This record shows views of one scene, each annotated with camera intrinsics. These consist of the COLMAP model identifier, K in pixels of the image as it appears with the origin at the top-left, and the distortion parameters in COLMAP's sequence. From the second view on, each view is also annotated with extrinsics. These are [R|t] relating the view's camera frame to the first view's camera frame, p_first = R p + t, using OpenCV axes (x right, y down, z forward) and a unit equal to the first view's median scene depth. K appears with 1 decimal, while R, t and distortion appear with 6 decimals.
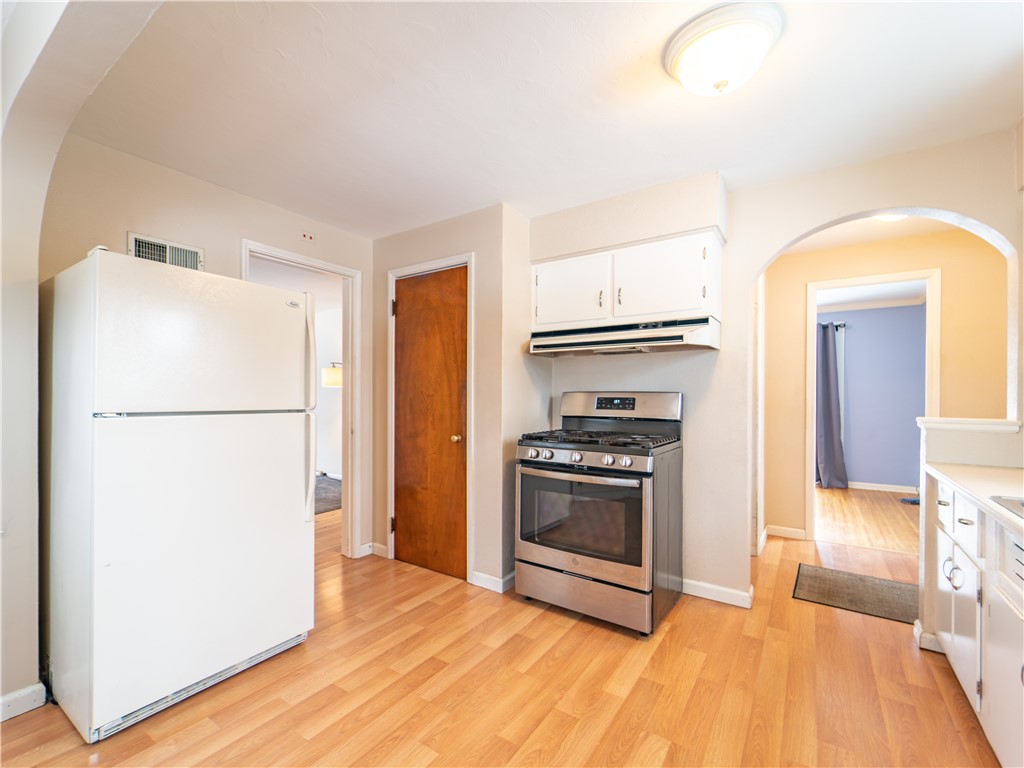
lens RADIAL K [[458.6, 0, 473.8], [0, 458.6, 393.1], [0, 0, 1]] dist [0.008362, -0.003390]
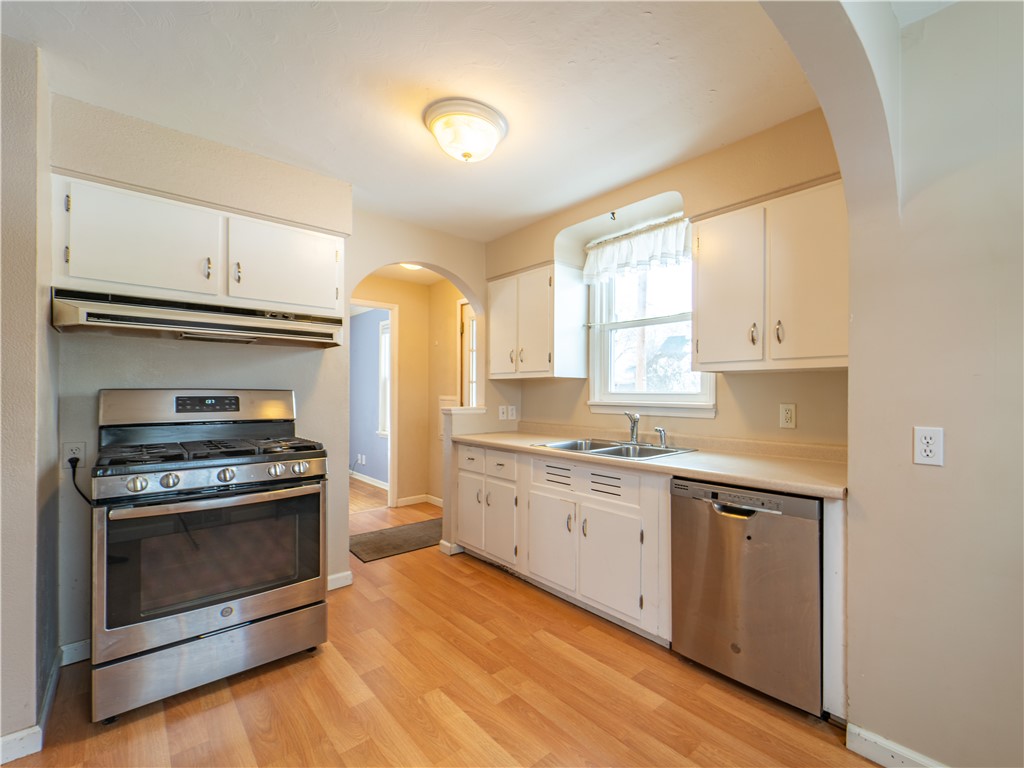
lens RADIAL K [[458.6, 0, 569.6], [0, 458.6, 394.6], [0, 0, 1]] dist [0.008362, -0.003390]
pose [[0.165466, -0.006857, 0.986192, -0.413493], [0.000095, 0.999976, 0.006937, 0.001032], [-0.986216, -0.001054, 0.165462, 0.296003]]
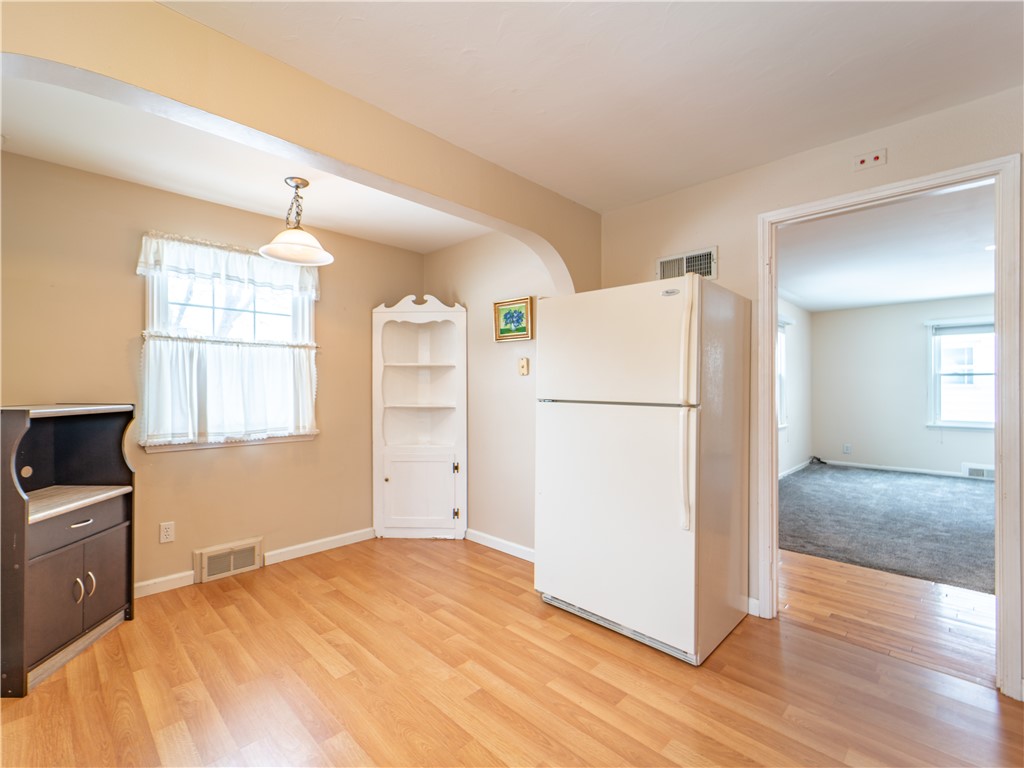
lens RADIAL K [[458.6, 0, 465.2], [0, 458.6, 383.7], [0, 0, 1]] dist [0.008362, -0.003390]
pose [[-0.187203, -0.009923, -0.982271, 0.509813], [0.000885, 0.999947, -0.010270, 0.003522], [0.982321, -0.002792, -0.187184, 0.630618]]
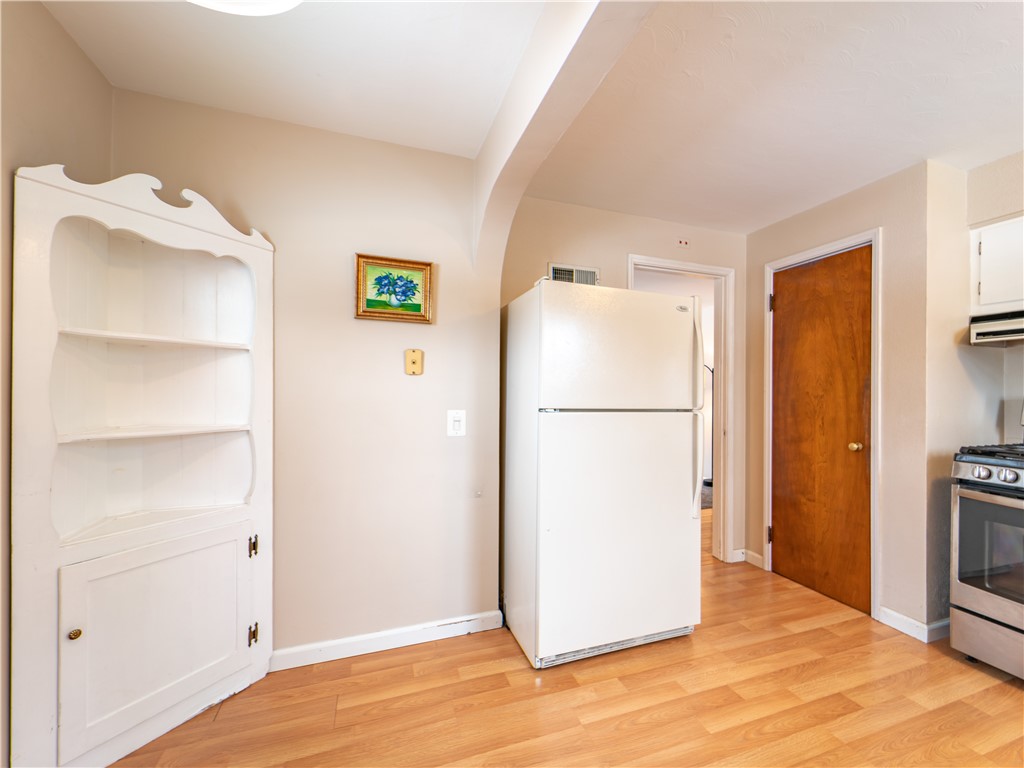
lens RADIAL K [[458.6, 0, 557.7], [0, 458.6, 389.2], [0, 0, 1]] dist [0.008362, -0.003390]
pose [[0.851714, -0.000191, -0.524008, -0.071533], [-0.004631, 0.999958, -0.007892, 0.000331], [0.523987, 0.009149, 0.851677, -0.033353]]
